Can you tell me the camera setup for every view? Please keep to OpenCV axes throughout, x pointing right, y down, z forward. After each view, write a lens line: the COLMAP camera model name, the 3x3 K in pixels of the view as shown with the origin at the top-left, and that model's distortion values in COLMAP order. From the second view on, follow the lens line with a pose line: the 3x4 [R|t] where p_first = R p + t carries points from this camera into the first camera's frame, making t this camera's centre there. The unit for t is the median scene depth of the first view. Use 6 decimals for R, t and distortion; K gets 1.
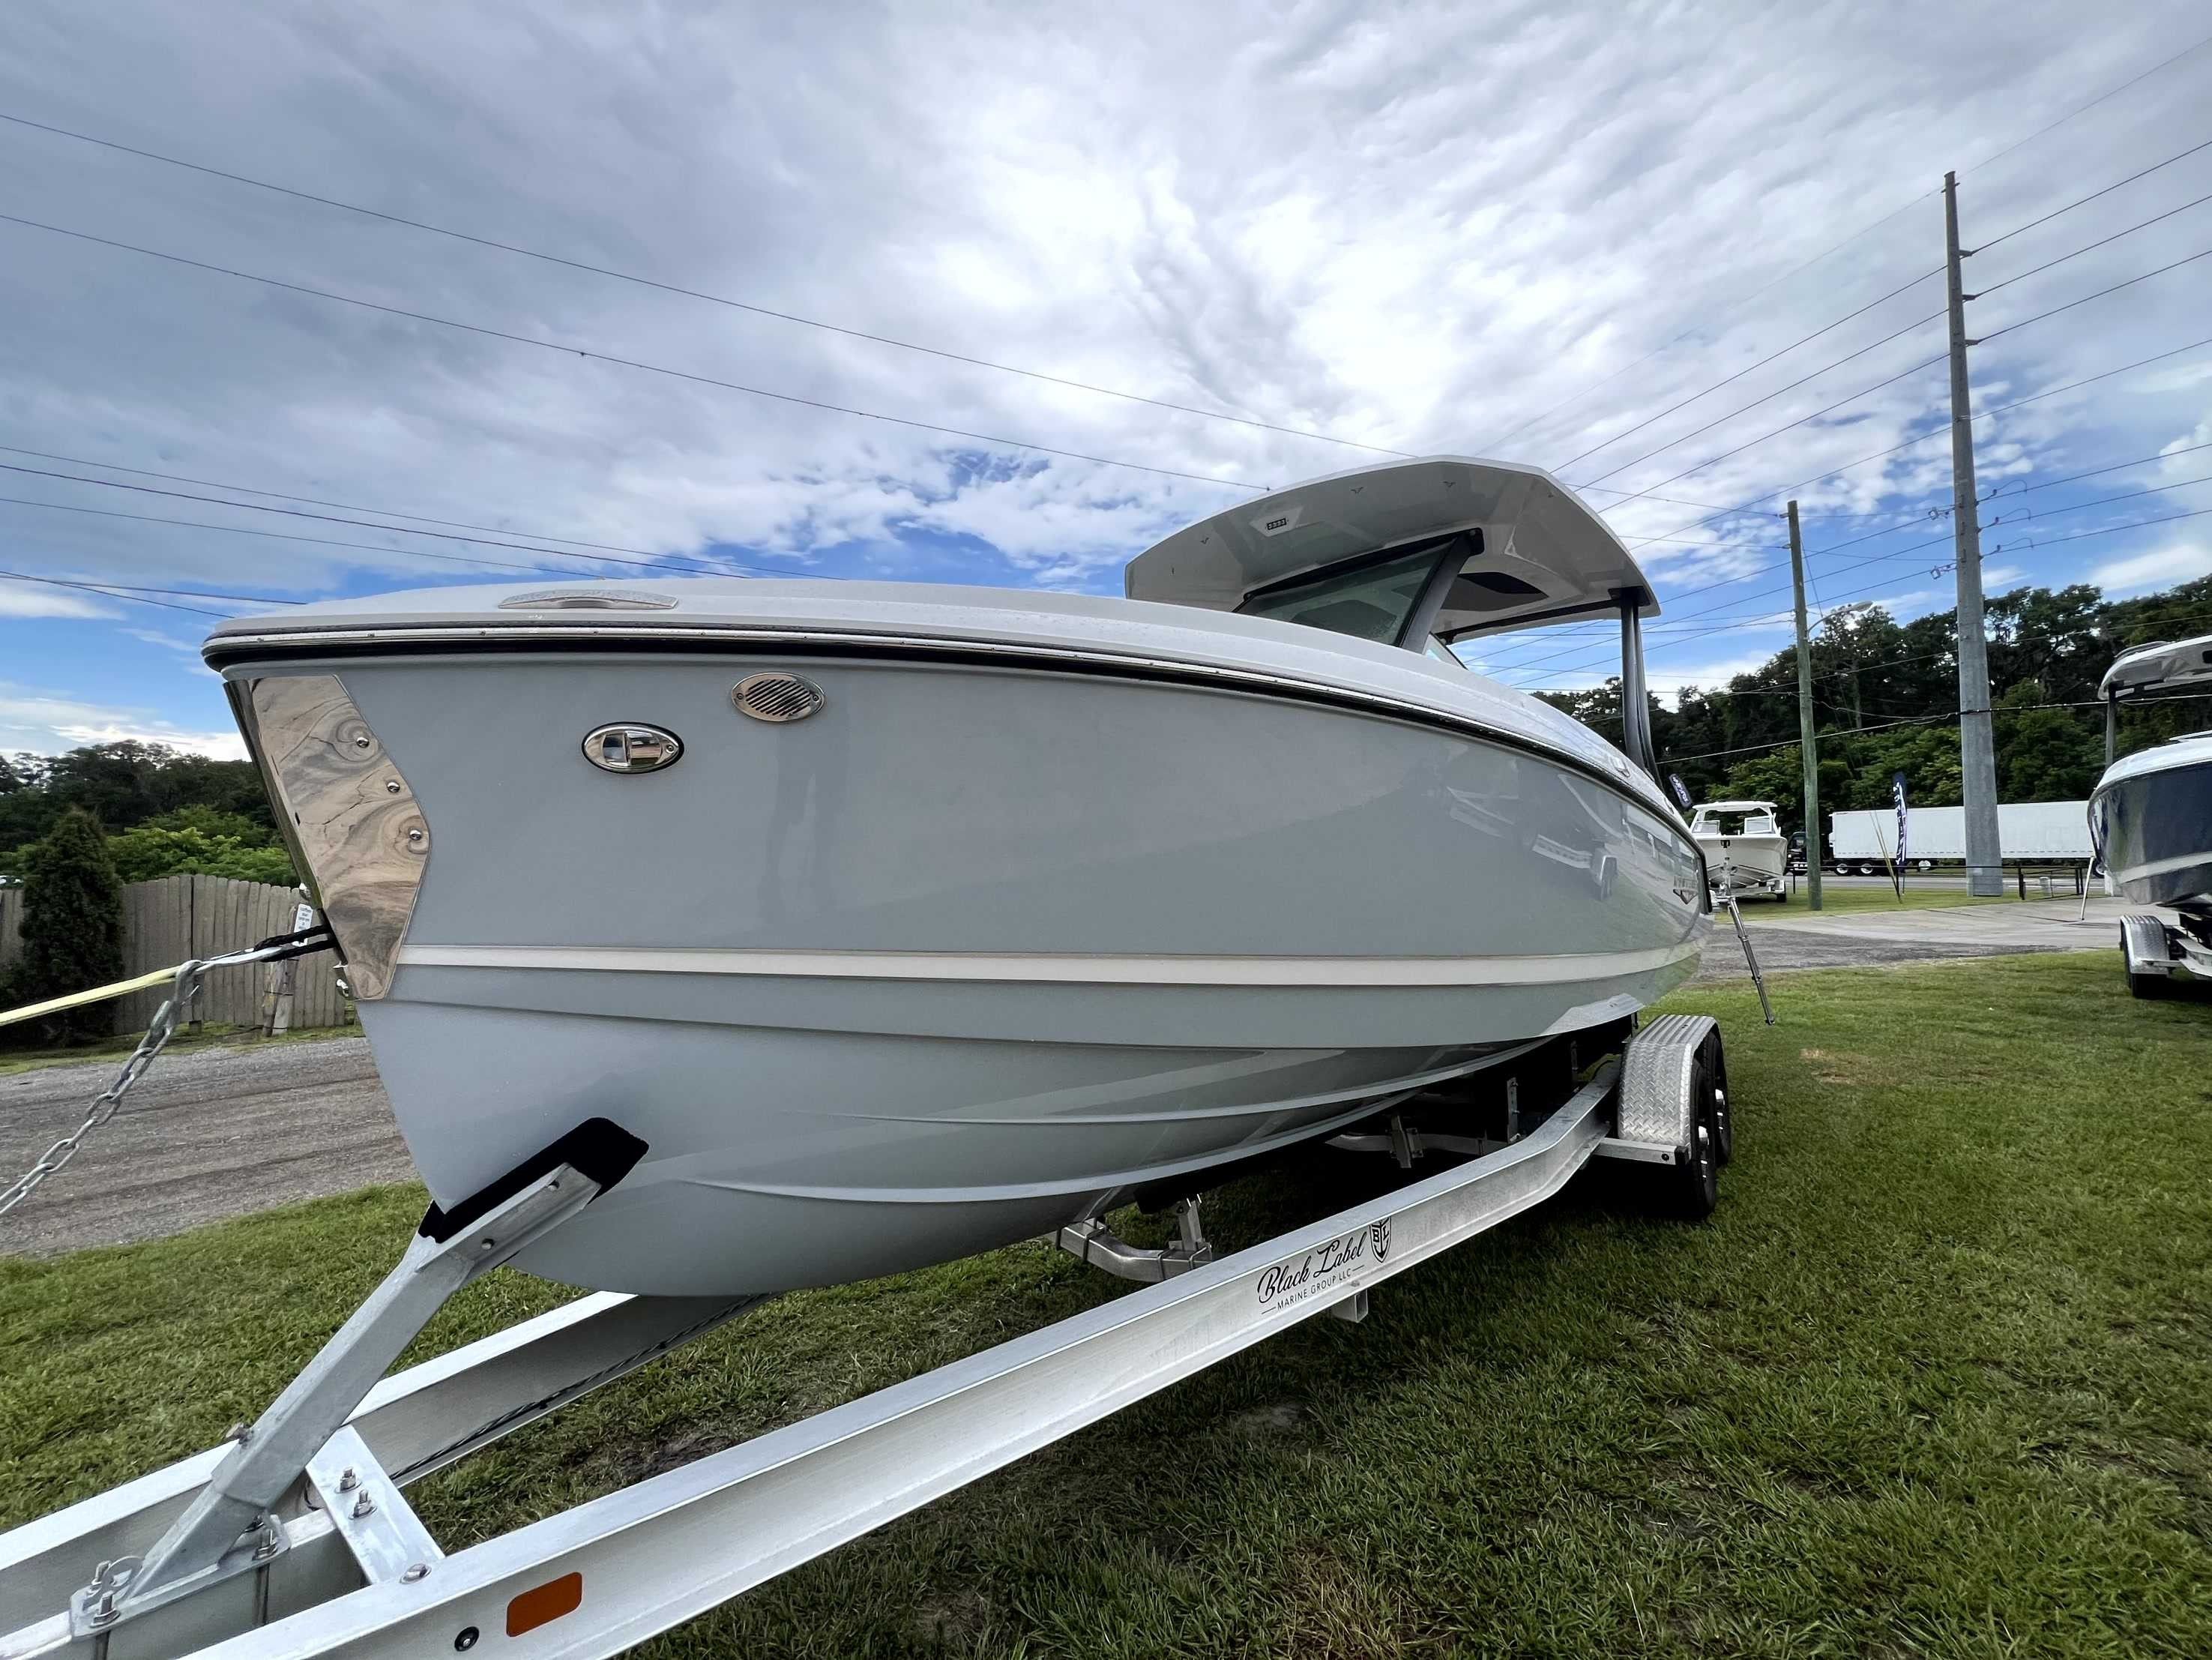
lens RADIAL K [[887.4, 0, 1104.9], [0, 887.4, 828.9], [0, 0, 1]] dist [-0.002261, 0.000414]
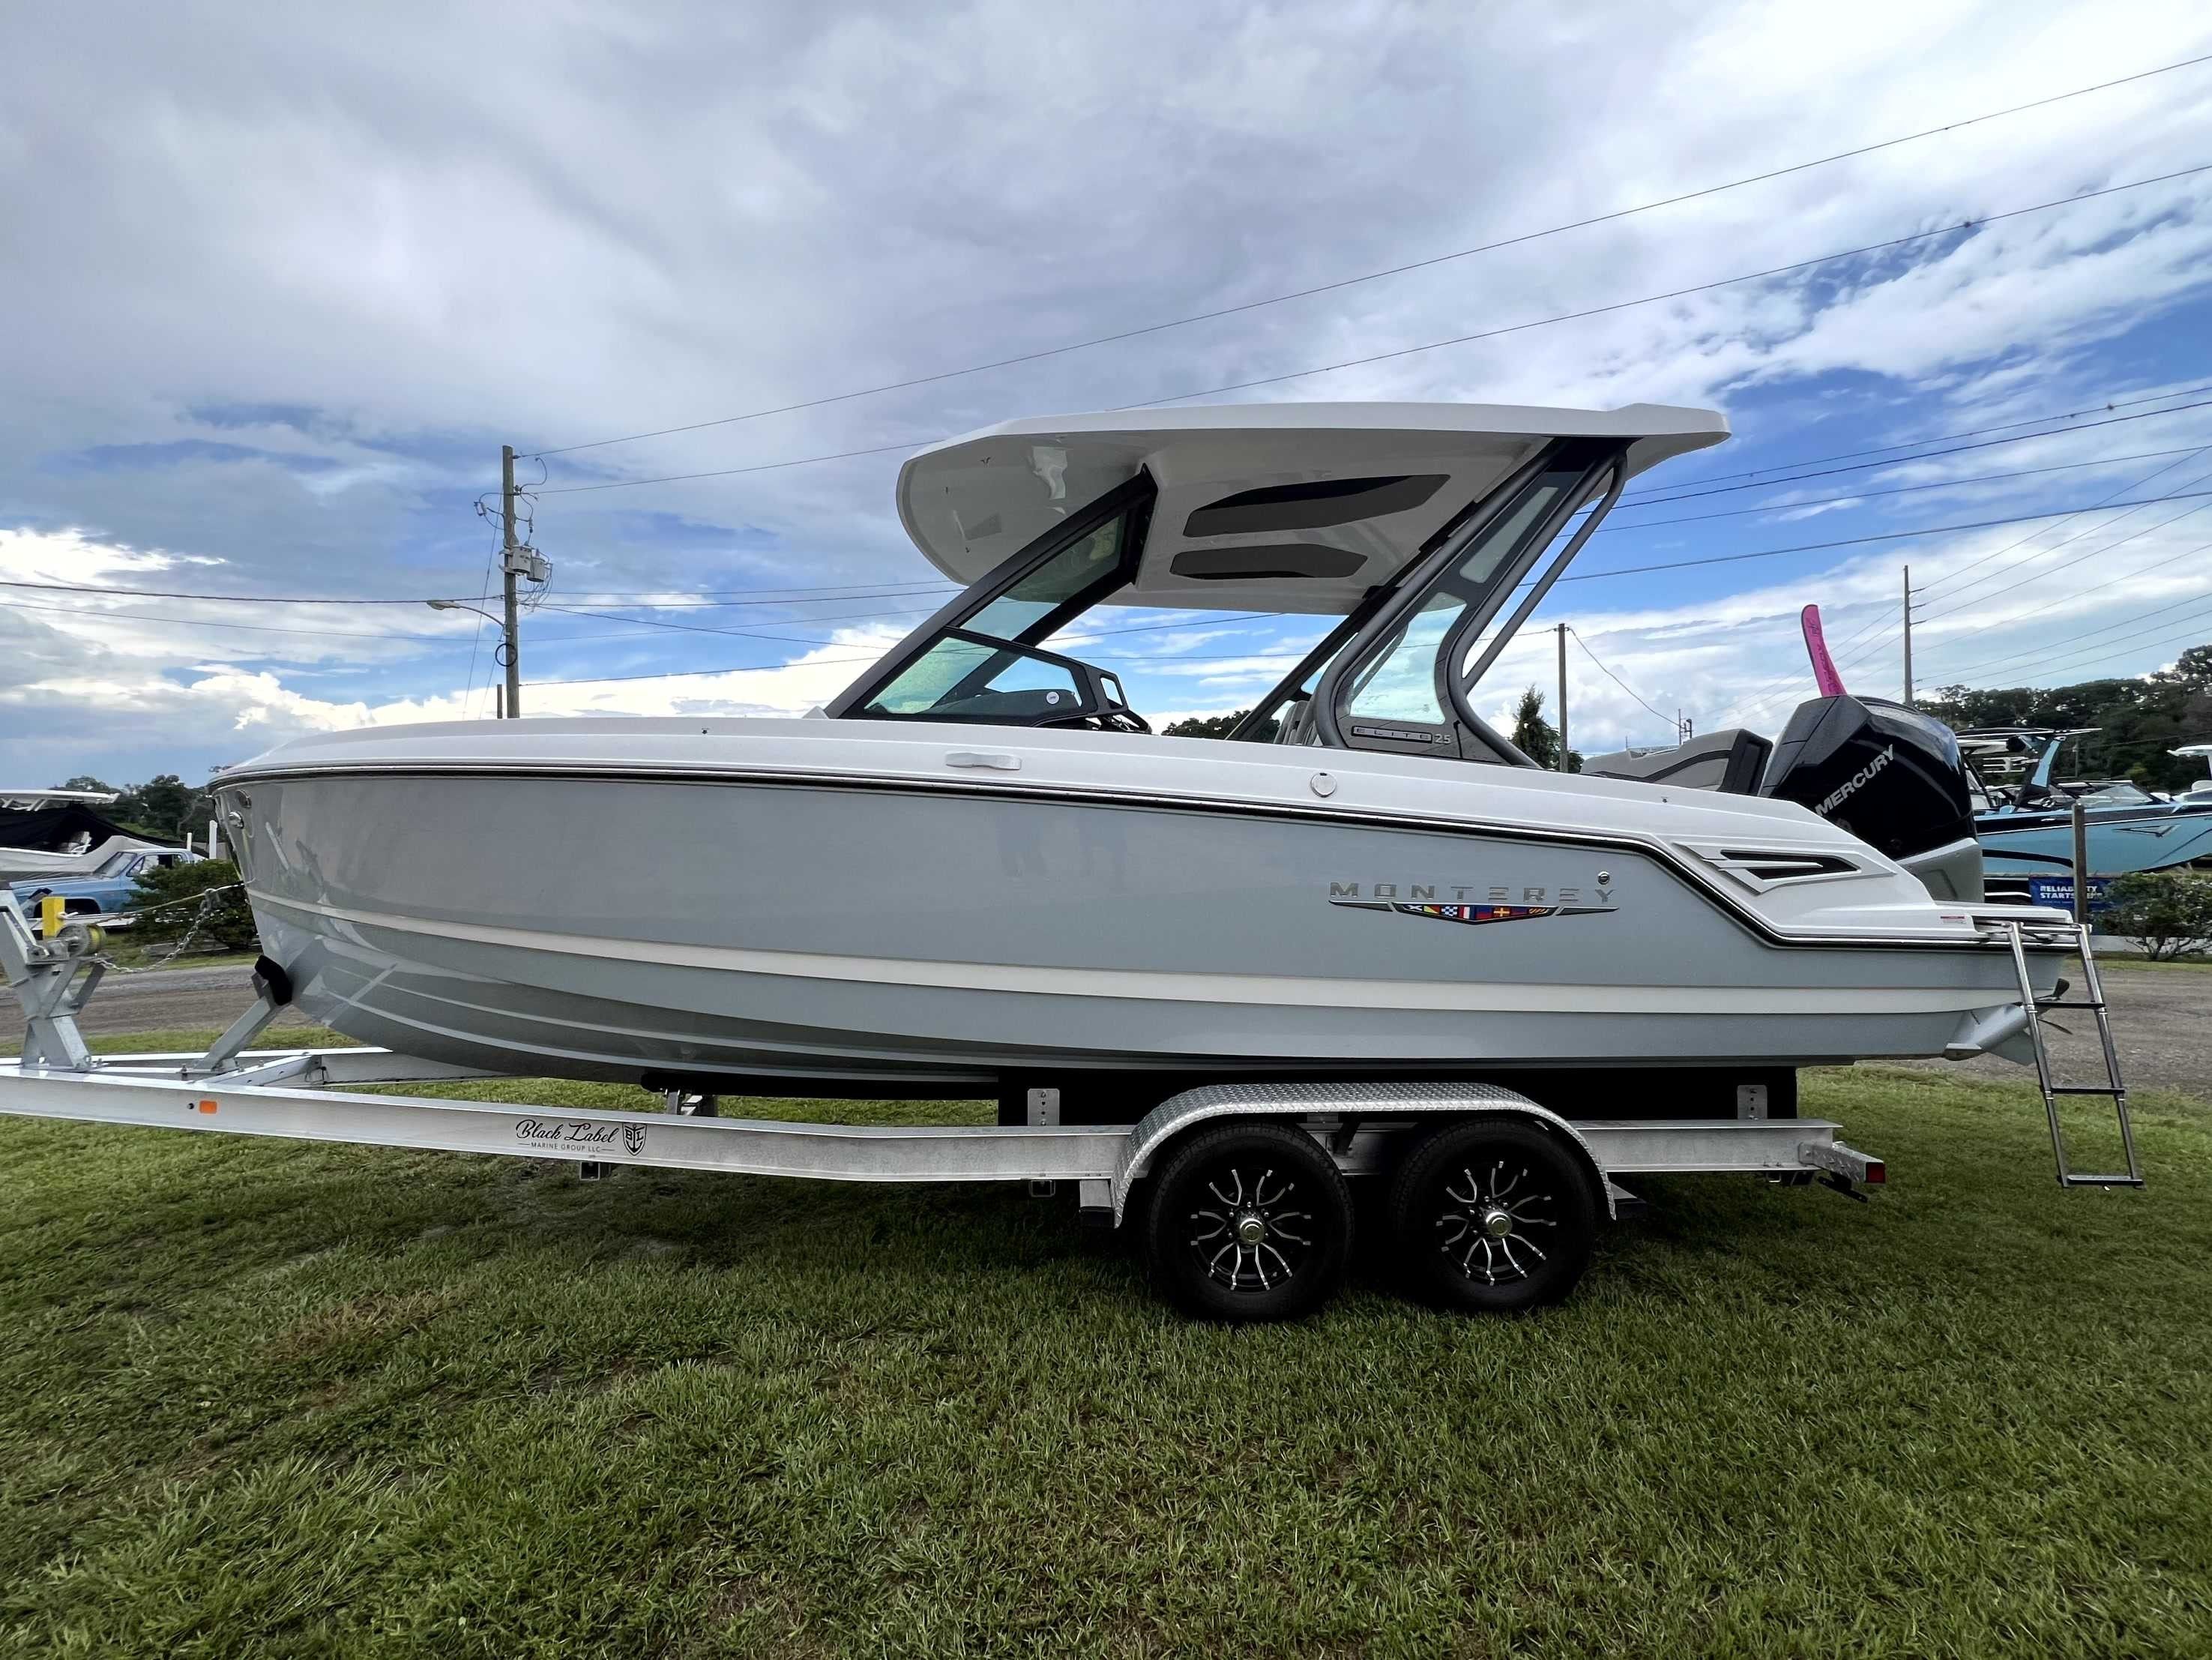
lens RADIAL K [[887.4, 0, 1104.9], [0, 887.4, 828.9], [0, 0, 1]] dist [-0.002261, 0.000414]
pose [[0.662357, 0.017449, -0.748985, 1.928230], [0.033959, 0.998002, 0.053282, -0.055140], [0.748418, -0.060727, 0.660441, 0.735811]]
